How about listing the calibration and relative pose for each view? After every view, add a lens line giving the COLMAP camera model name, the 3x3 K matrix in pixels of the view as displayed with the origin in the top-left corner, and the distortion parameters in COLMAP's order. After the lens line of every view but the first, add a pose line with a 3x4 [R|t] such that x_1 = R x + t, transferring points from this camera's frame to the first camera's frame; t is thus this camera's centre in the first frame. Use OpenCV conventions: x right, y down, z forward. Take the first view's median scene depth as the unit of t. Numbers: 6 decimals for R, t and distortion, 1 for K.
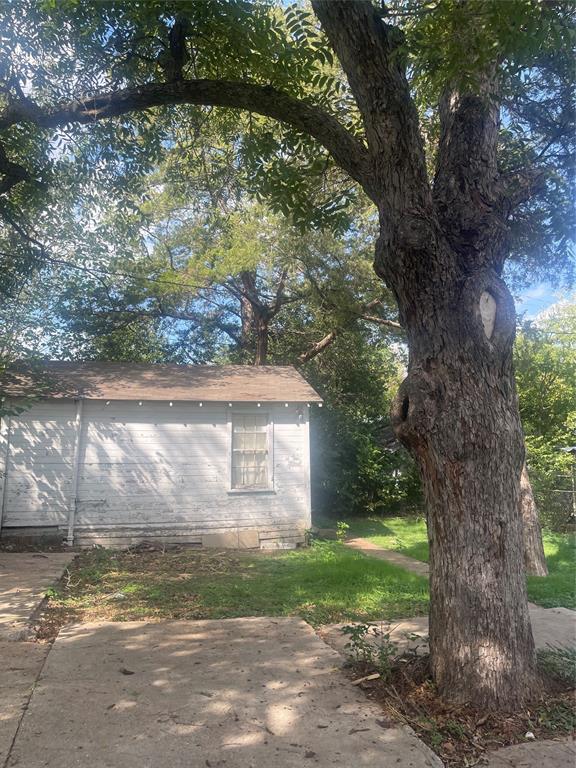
lens RADIAL K [[571.7, 0, 288.0], [0, 571.7, 384.0], [0, 0, 1]] dist [0.004537, -0.004164]
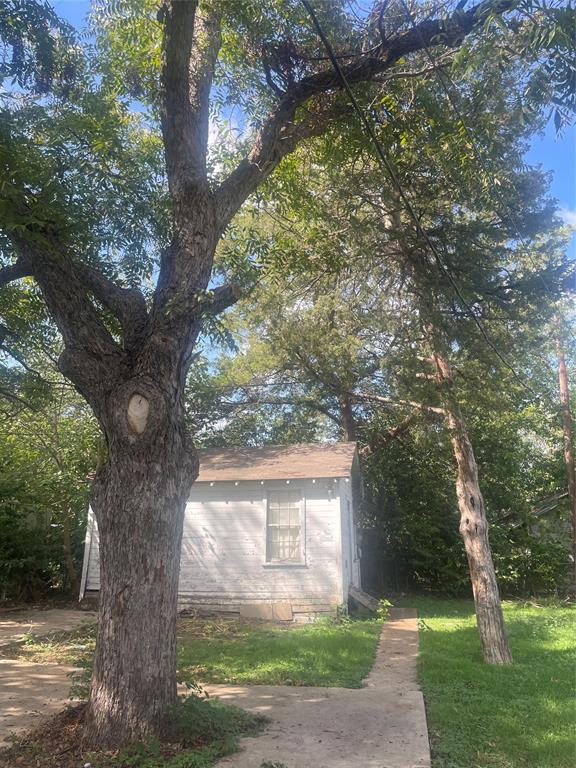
lens RADIAL K [[571.7, 0, 288.0], [0, 571.7, 384.0], [0, 0, 1]] dist [0.004537, -0.004164]
pose [[0.920088, -0.097677, -0.379339, 0.378641], [0.048719, 0.989427, -0.136602, 0.000638], [0.388671, 0.107205, 0.915119, -0.007000]]
